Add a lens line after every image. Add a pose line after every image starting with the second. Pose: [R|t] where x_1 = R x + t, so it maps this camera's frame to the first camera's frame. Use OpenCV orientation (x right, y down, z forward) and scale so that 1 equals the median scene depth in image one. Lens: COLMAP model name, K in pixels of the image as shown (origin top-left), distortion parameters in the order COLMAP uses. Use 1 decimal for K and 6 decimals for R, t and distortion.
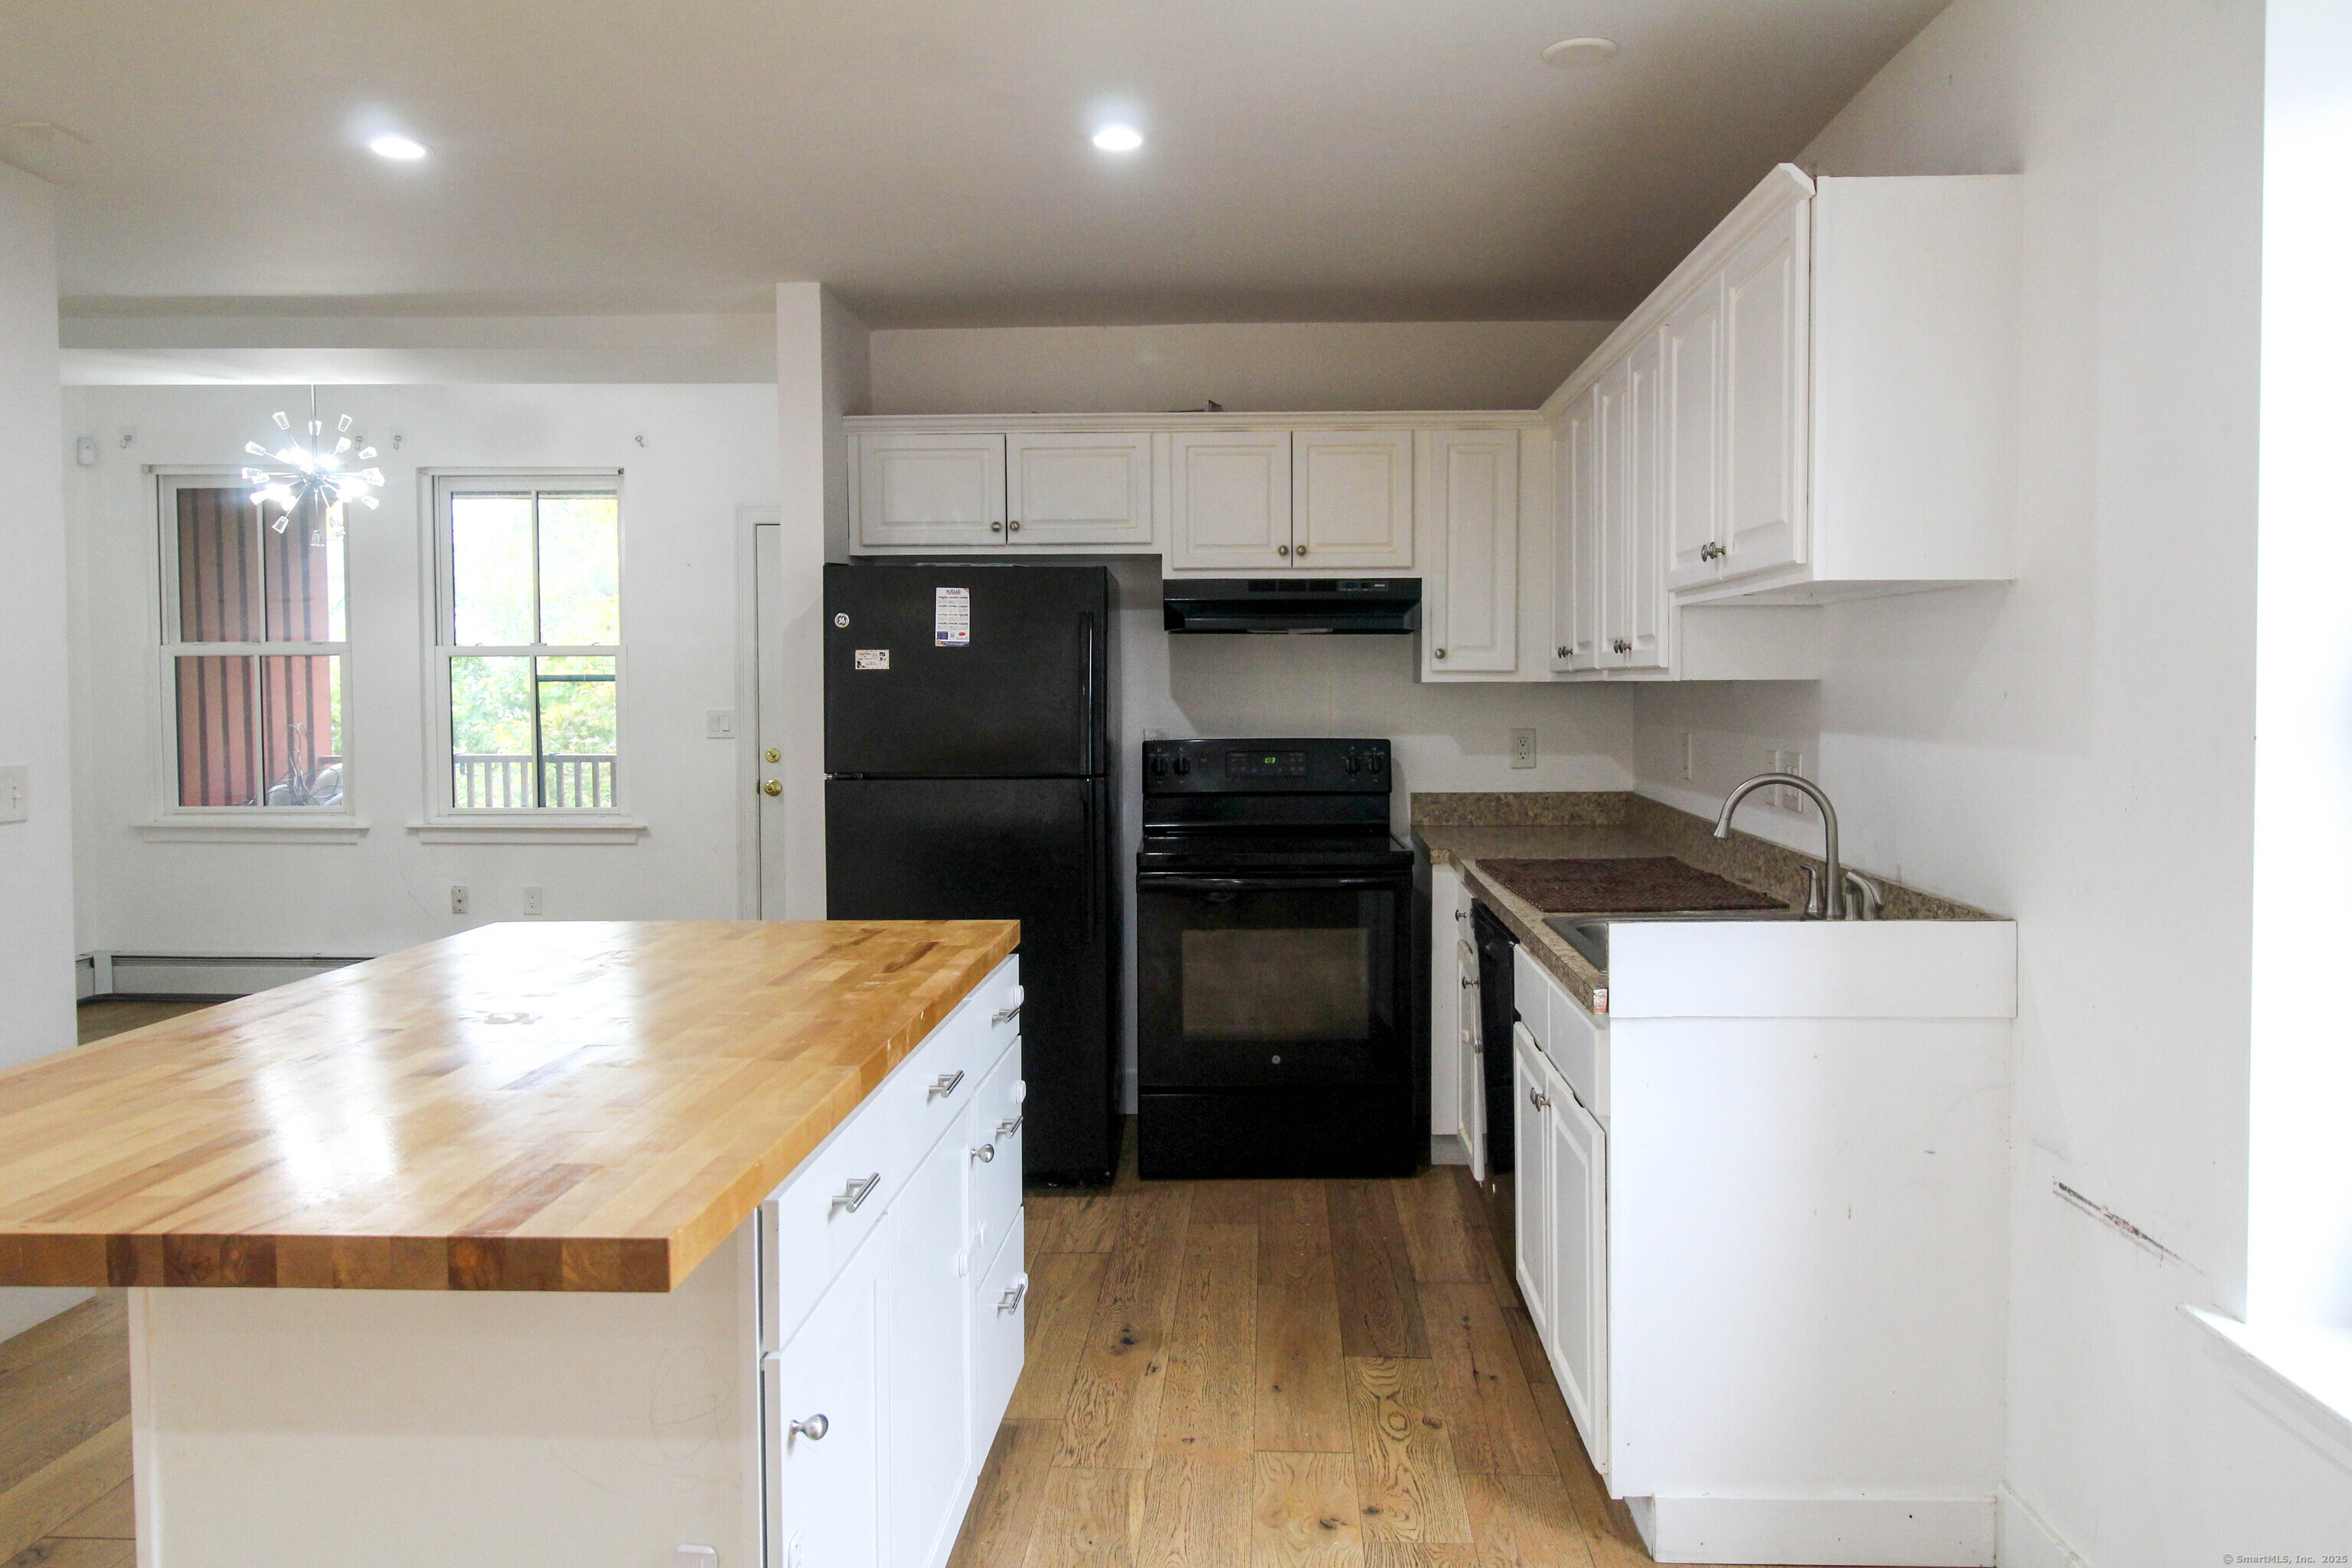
lens RADIAL K [[1705.0, 0, 1173.8], [0, 1705.0, 763.3], [0, 0, 1]] dist [0.005420, -0.001184]
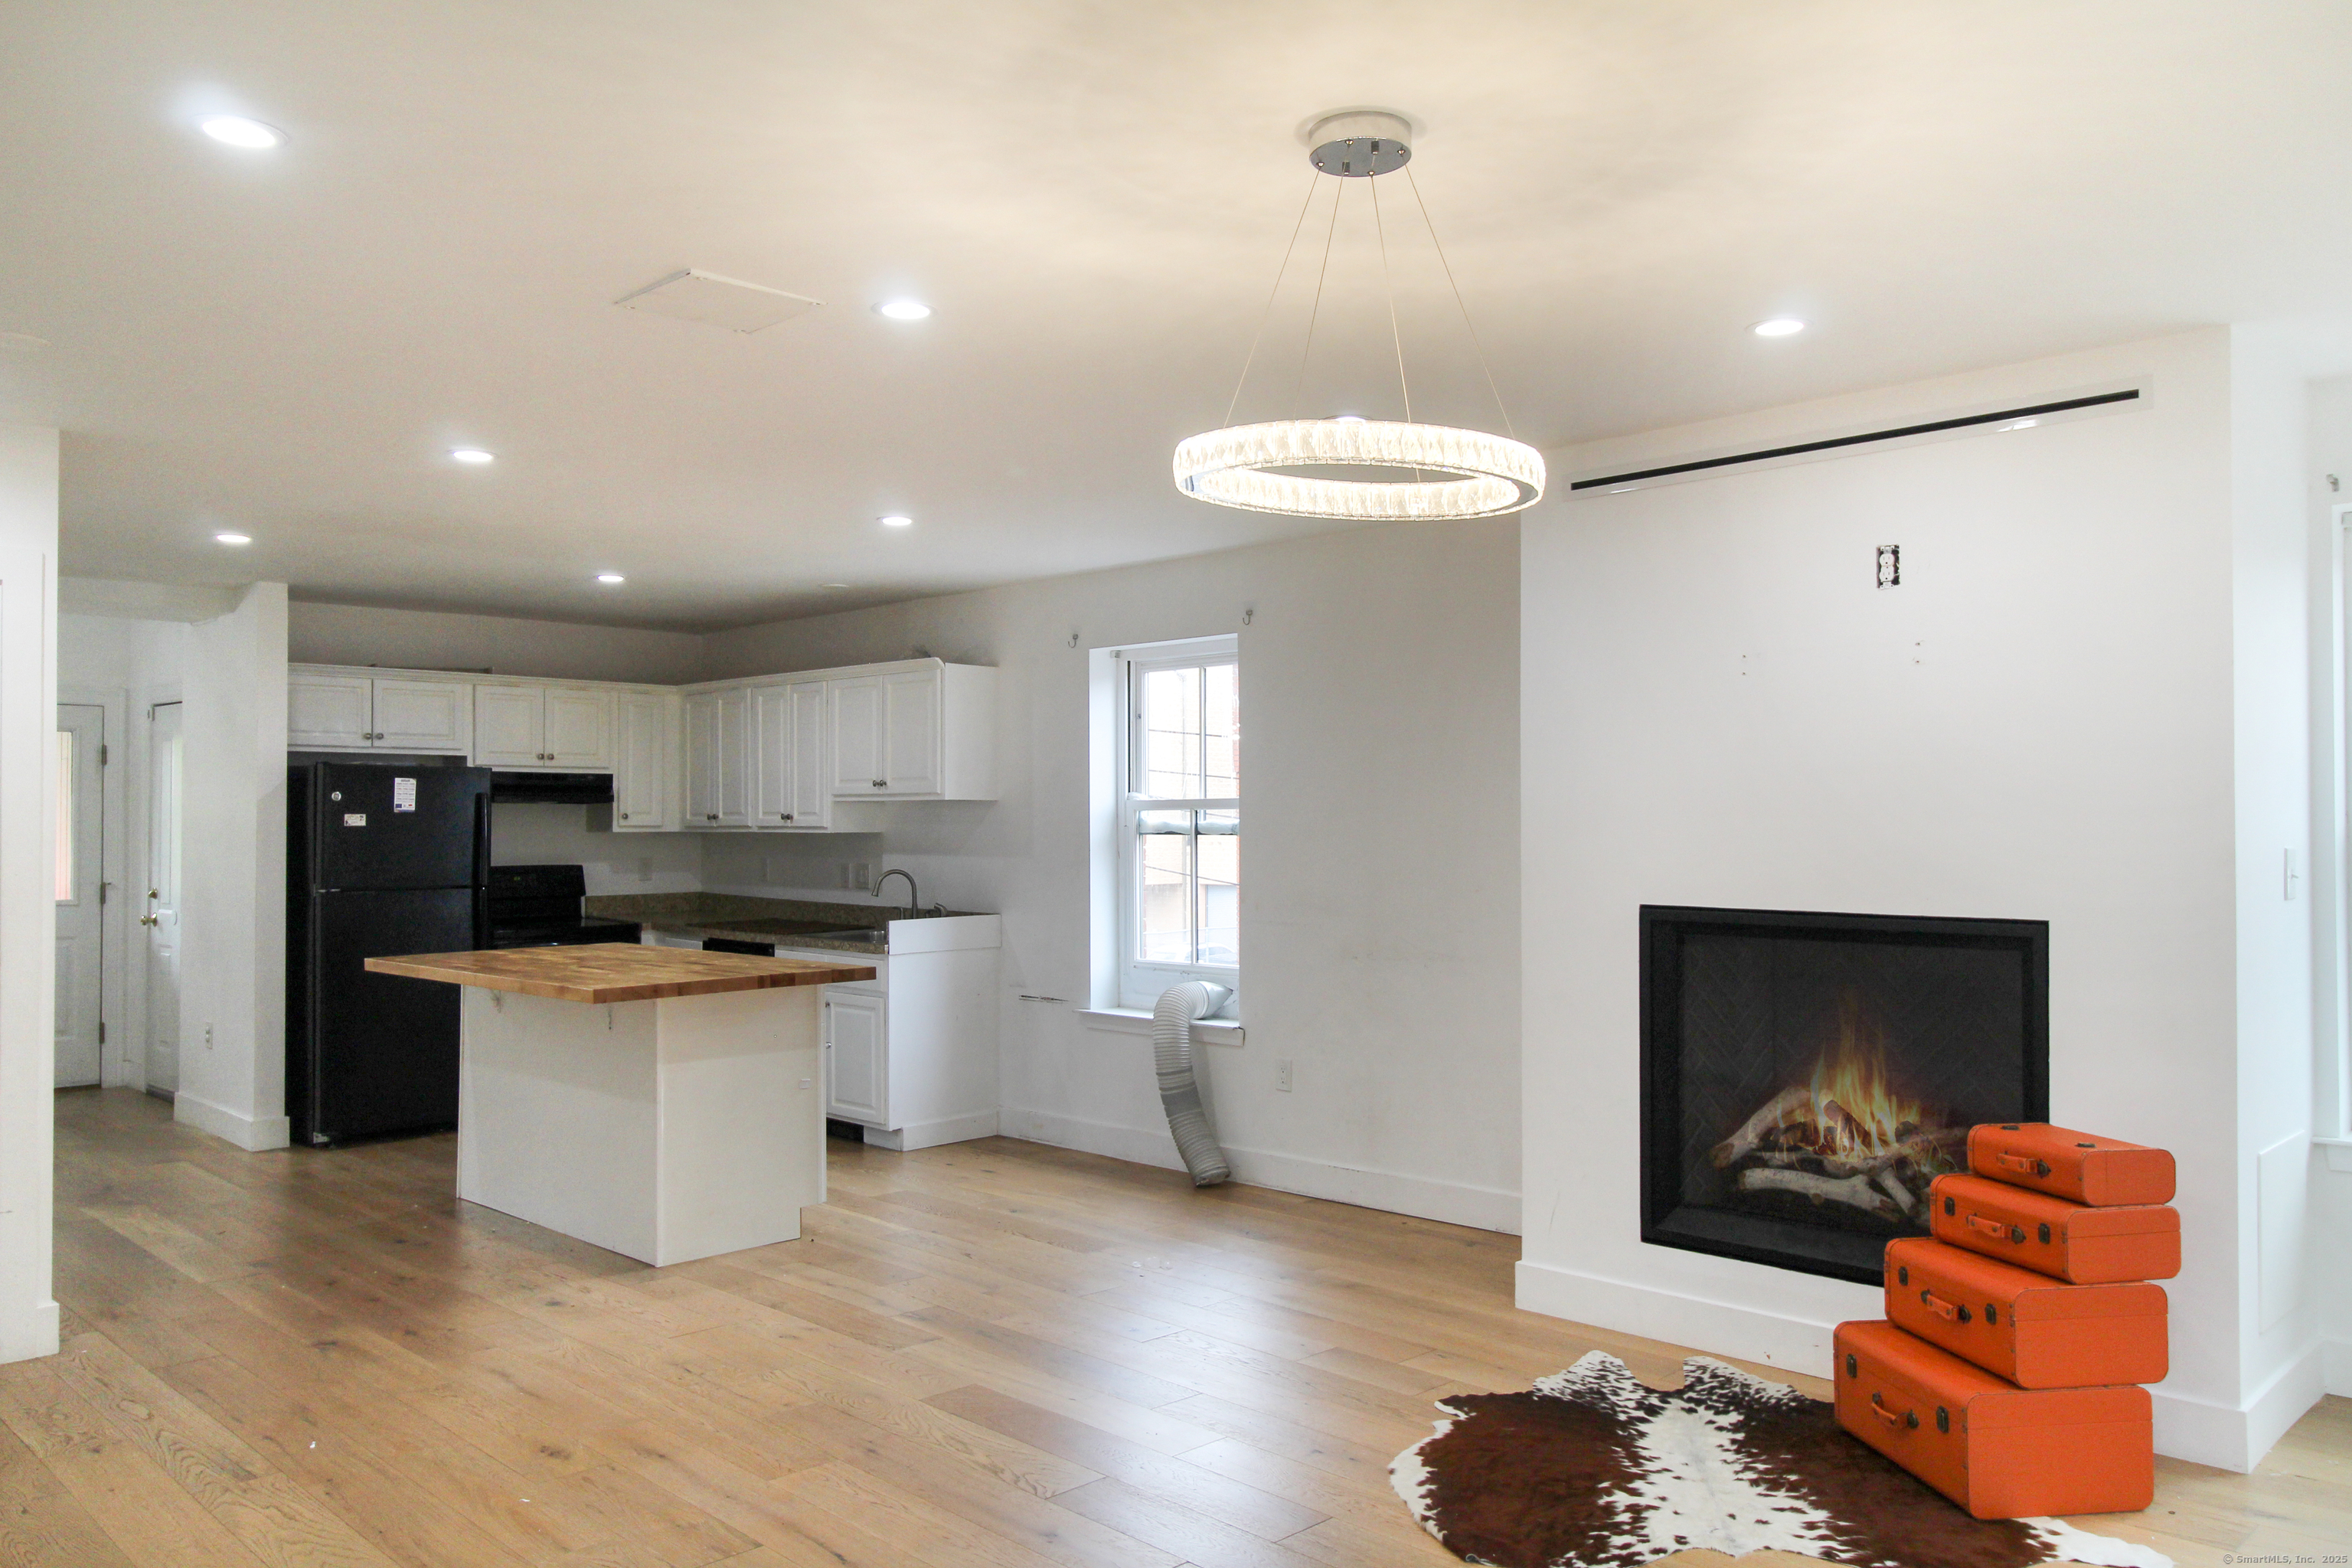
lens RADIAL K [[1705.0, 0, 1210.1], [0, 1705.0, 815.3], [0, 0, 1]] dist [0.005420, -0.001184]
pose [[0.663177, 0.006062, 0.748438, -0.784513], [0.032925, 0.998763, -0.037264, 0.022282], [-0.747738, 0.049355, 0.662157, -0.659613]]
